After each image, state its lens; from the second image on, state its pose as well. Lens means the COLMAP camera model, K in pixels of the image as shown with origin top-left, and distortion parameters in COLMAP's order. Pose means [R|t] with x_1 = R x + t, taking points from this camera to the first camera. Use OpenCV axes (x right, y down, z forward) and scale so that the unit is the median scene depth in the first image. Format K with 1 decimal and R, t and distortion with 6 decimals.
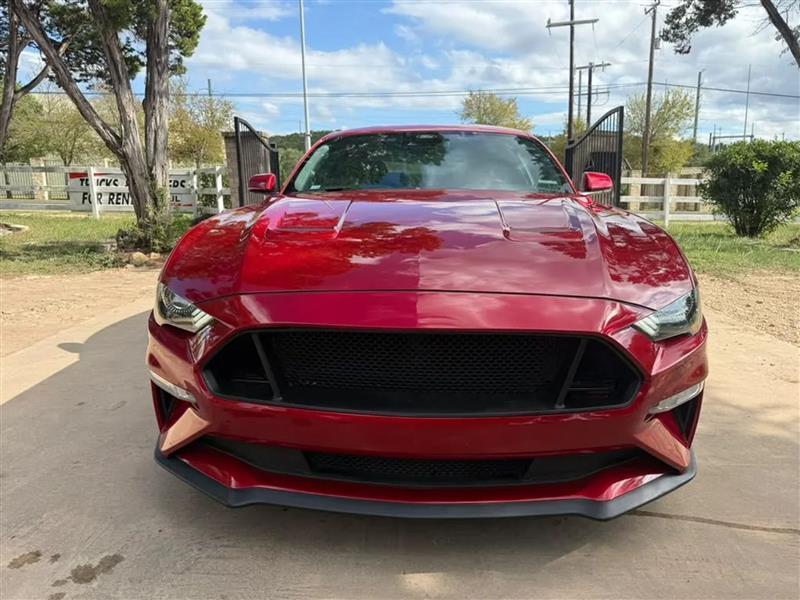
lens RADIAL K [[569.3, 0, 398.2], [0, 569.3, 295.4], [0, 0, 1]] dist [0.013136, -0.021484]
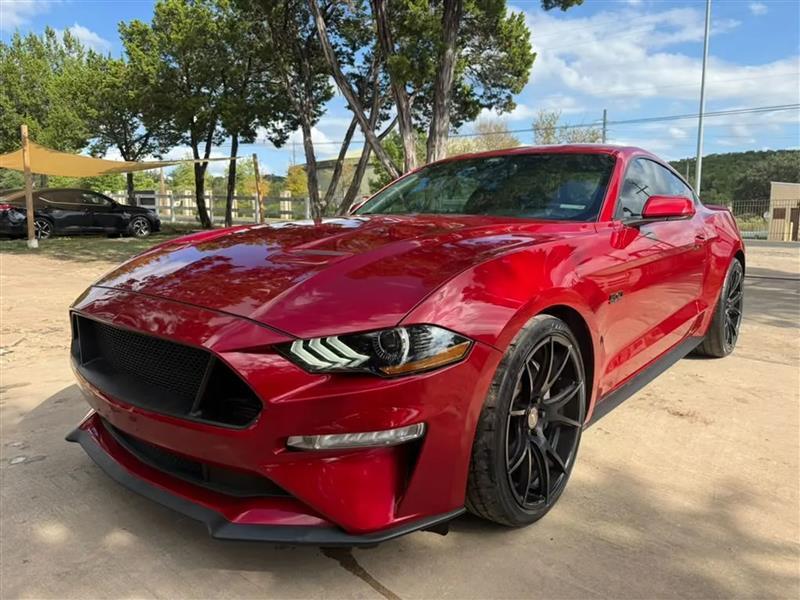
lens RADIAL K [[569.3, 0, 400.1], [0, 569.3, 300.6], [0, 0, 1]] dist [0.013136, -0.021484]
pose [[0.800461, 0.094629, -0.591868, 0.231844], [-0.118794, 0.992917, -0.001912, -0.011582], [0.587495, 0.071841, 0.806033, 0.069179]]
